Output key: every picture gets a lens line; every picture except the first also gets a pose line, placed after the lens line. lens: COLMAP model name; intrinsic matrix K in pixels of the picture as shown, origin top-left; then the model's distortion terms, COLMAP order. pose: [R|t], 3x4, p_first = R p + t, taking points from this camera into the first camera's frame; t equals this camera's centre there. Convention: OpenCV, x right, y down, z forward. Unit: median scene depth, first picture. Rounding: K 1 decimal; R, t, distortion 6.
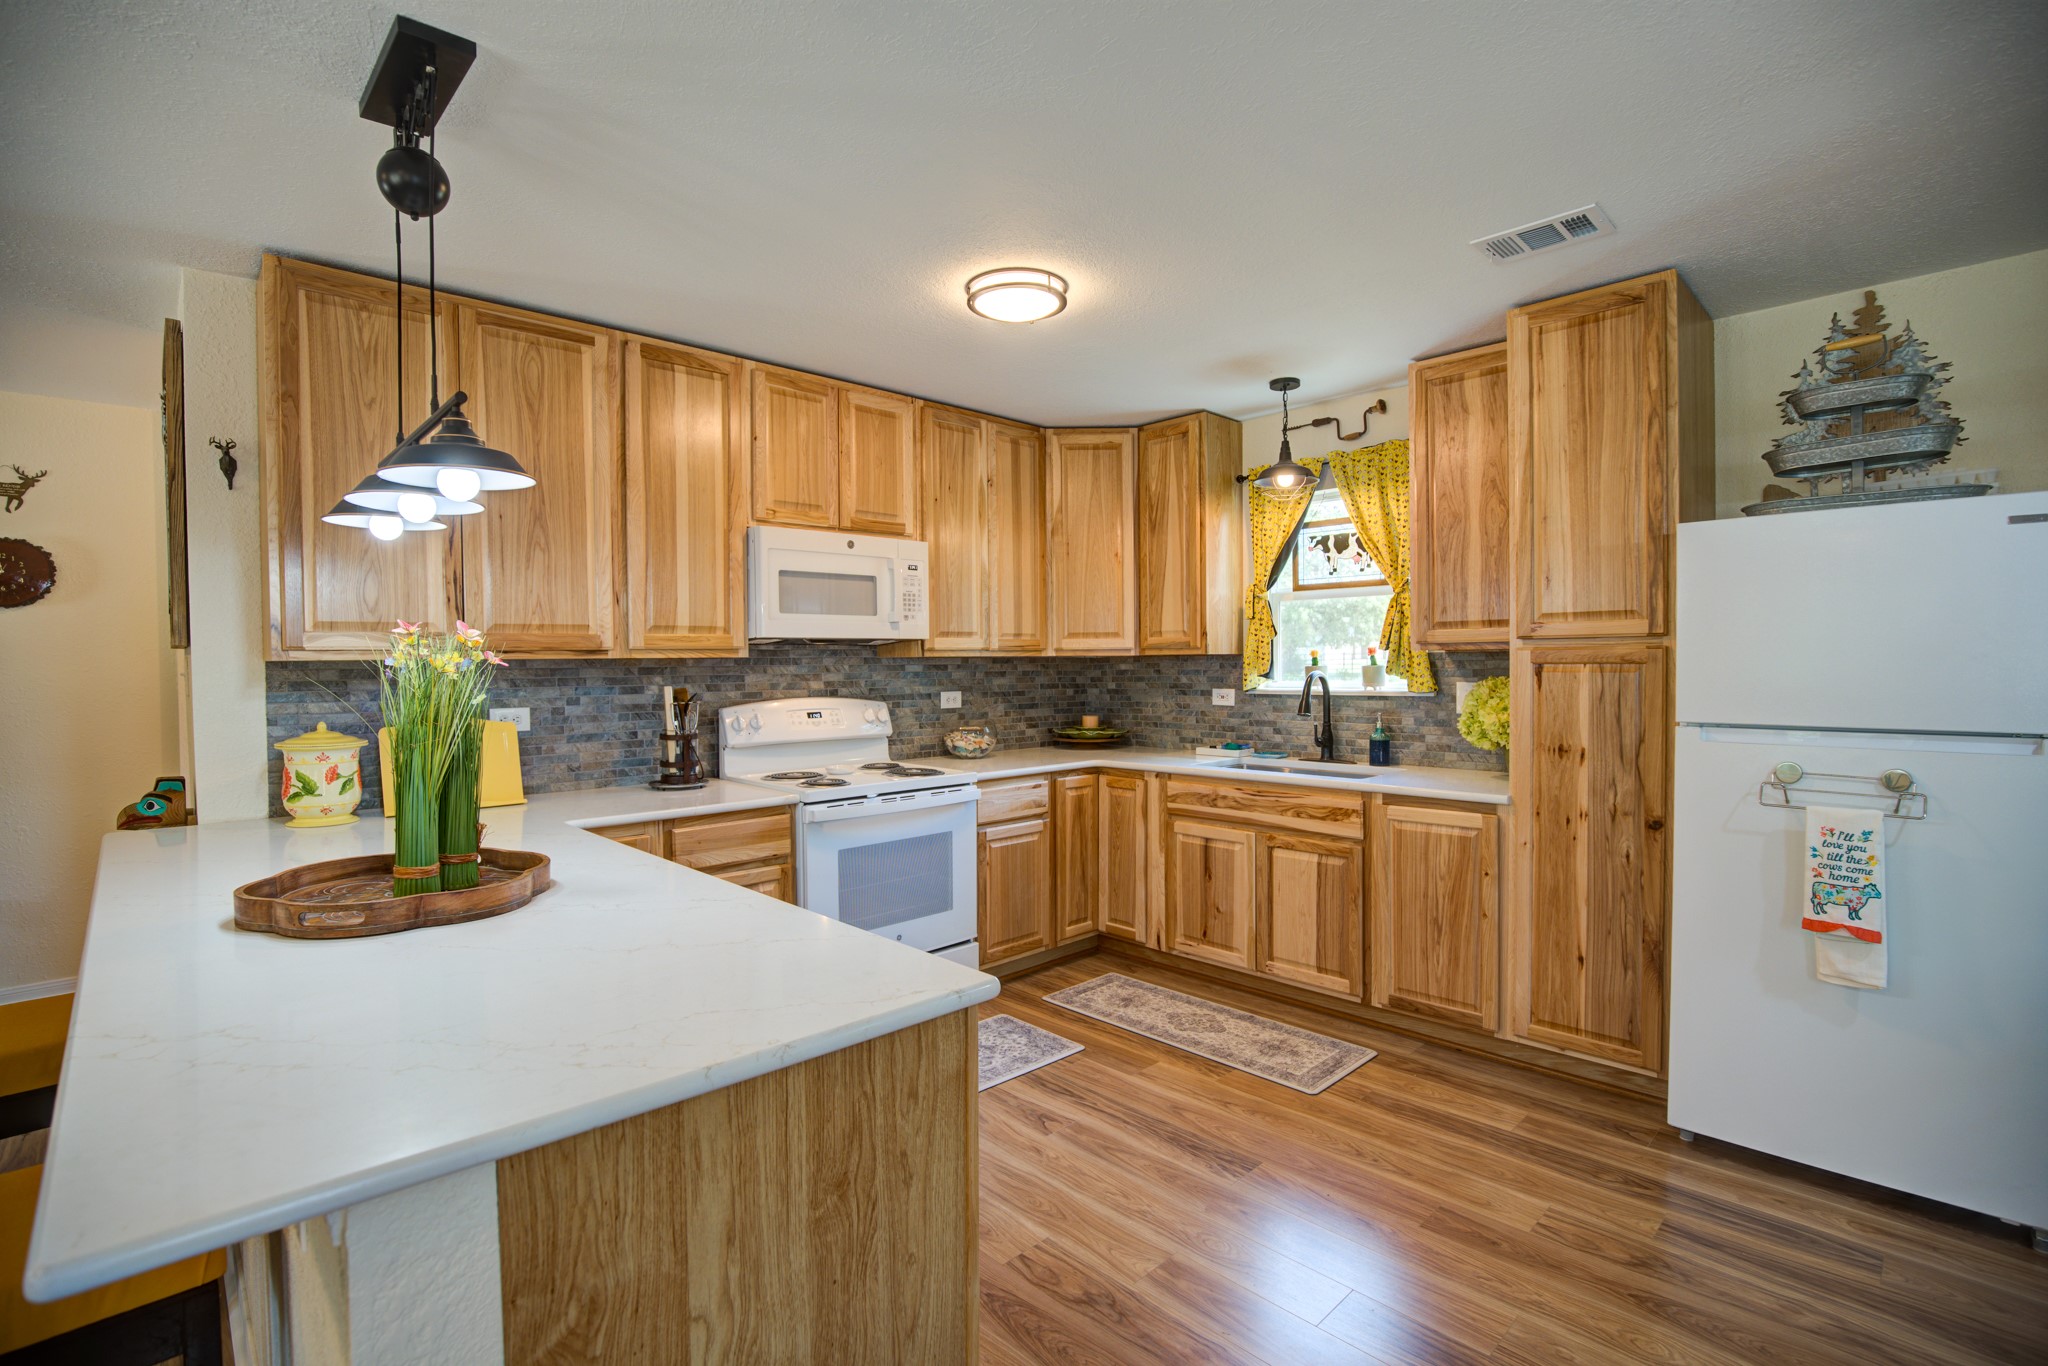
lens RADIAL K [[942.1, 0, 1038.7], [0, 942.1, 677.8], [0, 0, 1]] dist [-0.027534, 0.002400]
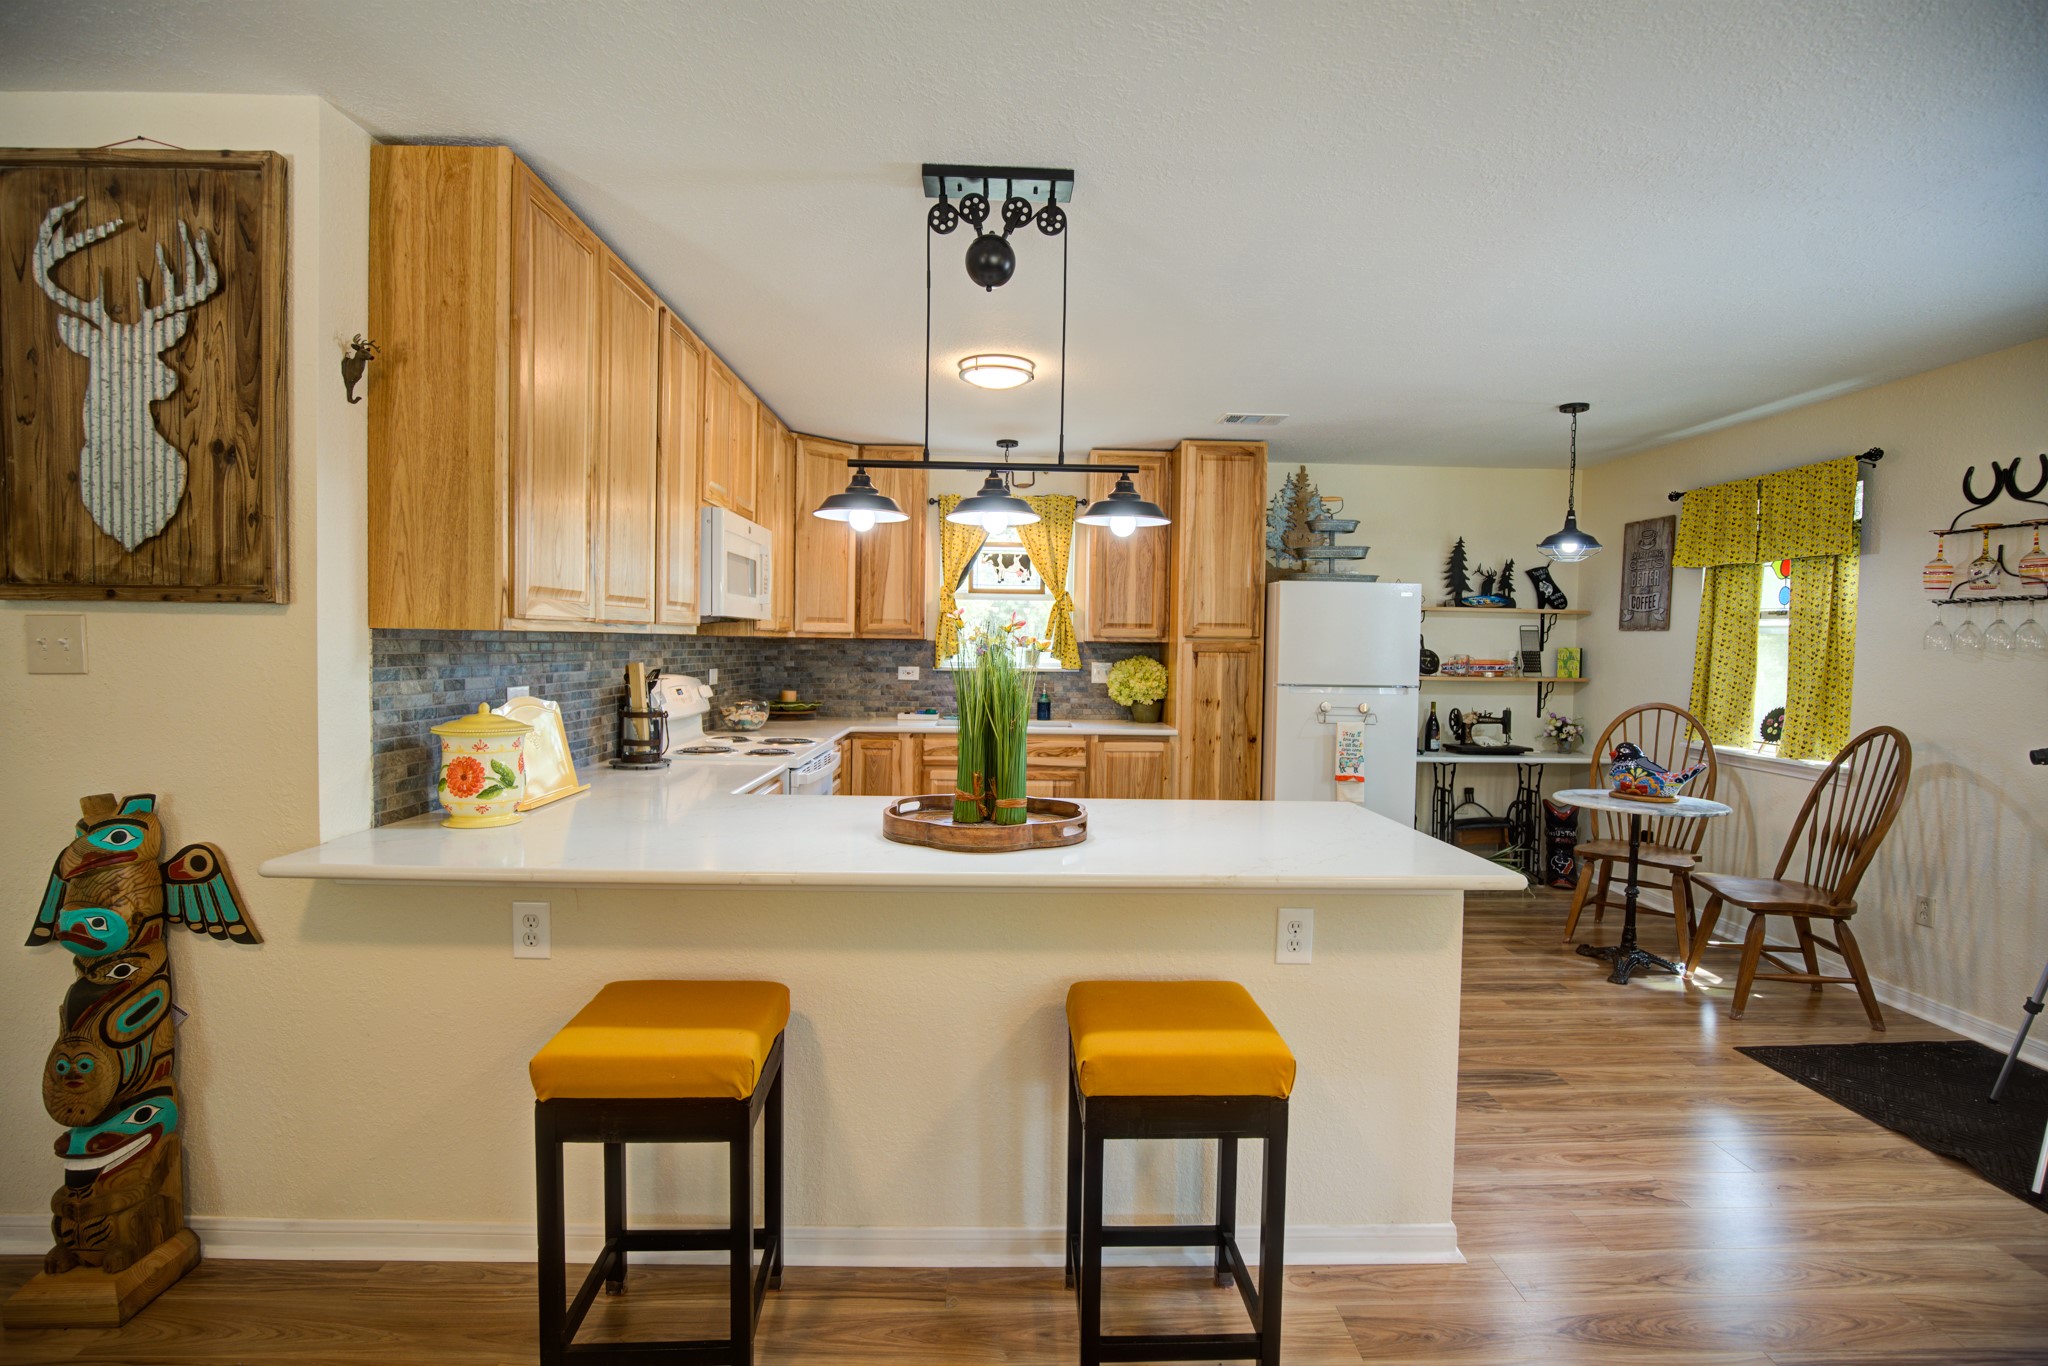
lens RADIAL K [[942.1, 0, 1022.0], [0, 942.1, 683.3], [0, 0, 1]] dist [-0.027534, 0.002400]
pose [[0.679998, -0.010809, 0.733134, -0.973636], [-0.009206, 0.999687, 0.023278, 0.005229], [-0.733156, -0.022578, 0.679685, 0.059341]]
